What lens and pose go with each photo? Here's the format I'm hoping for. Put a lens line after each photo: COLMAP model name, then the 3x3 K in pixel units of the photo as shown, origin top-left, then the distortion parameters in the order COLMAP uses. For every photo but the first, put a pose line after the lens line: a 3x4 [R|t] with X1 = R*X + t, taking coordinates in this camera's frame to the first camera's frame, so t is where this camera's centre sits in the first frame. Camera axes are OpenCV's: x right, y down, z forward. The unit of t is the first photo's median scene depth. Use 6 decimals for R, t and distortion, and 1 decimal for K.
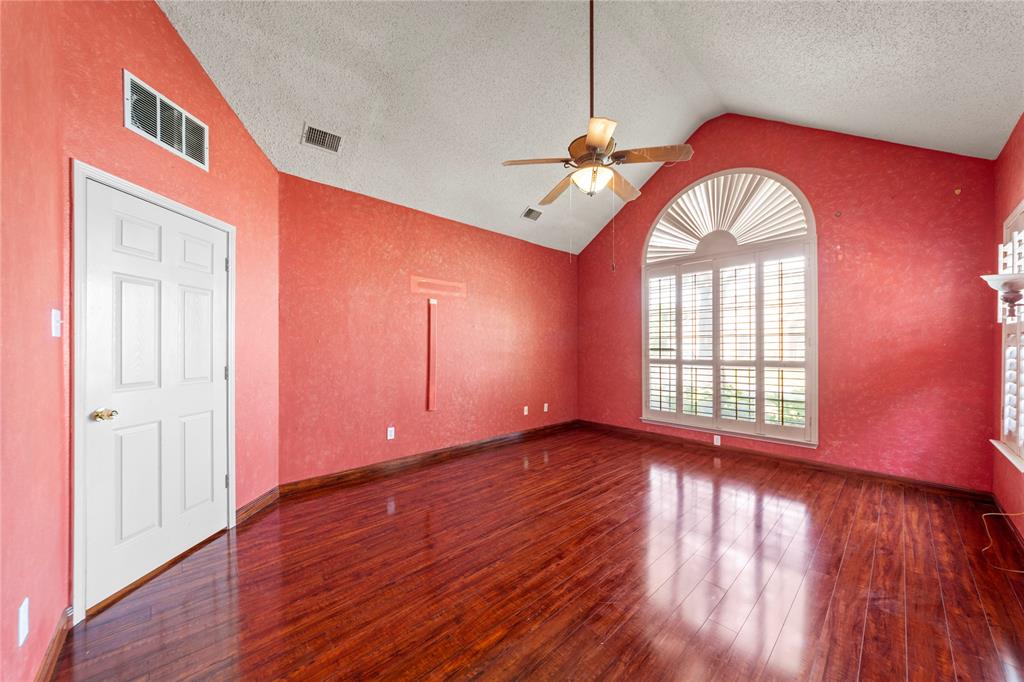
lens RADIAL K [[369.8, 0, 515.5], [0, 369.8, 352.6], [0, 0, 1]] dist [0.000675, 0.000056]
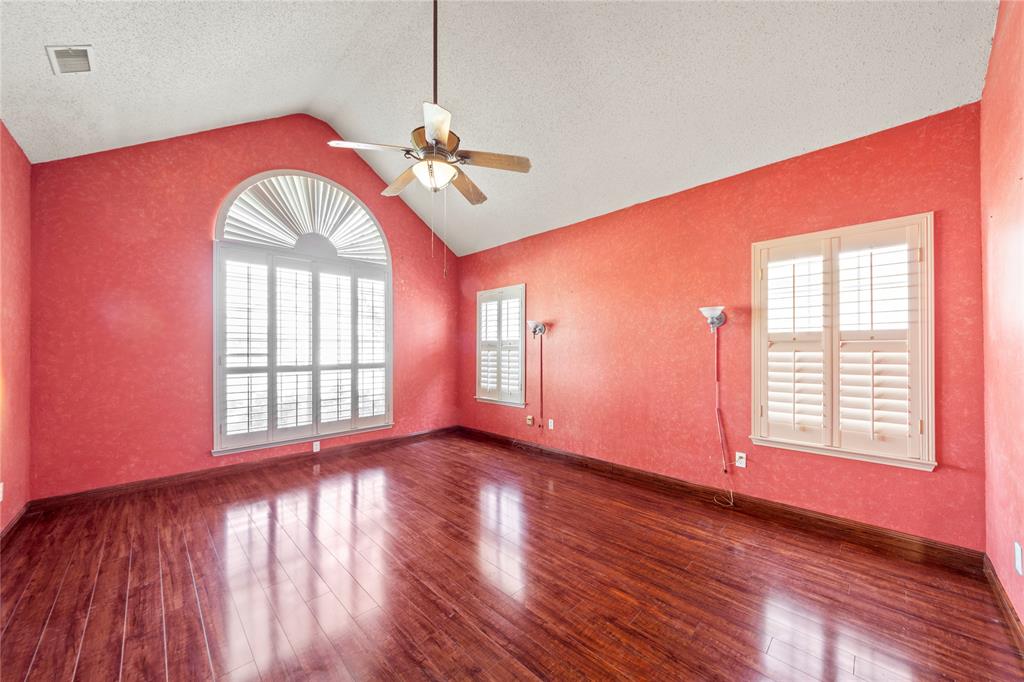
lens RADIAL K [[369.8, 0, 515.5], [0, 369.8, 352.6], [0, 0, 1]] dist [0.000675, 0.000056]
pose [[-0.035084, -0.002407, 0.999381, -0.452971], [0.016632, 0.999857, 0.002992, -0.006475], [-0.999246, 0.016726, -0.035039, 0.502958]]
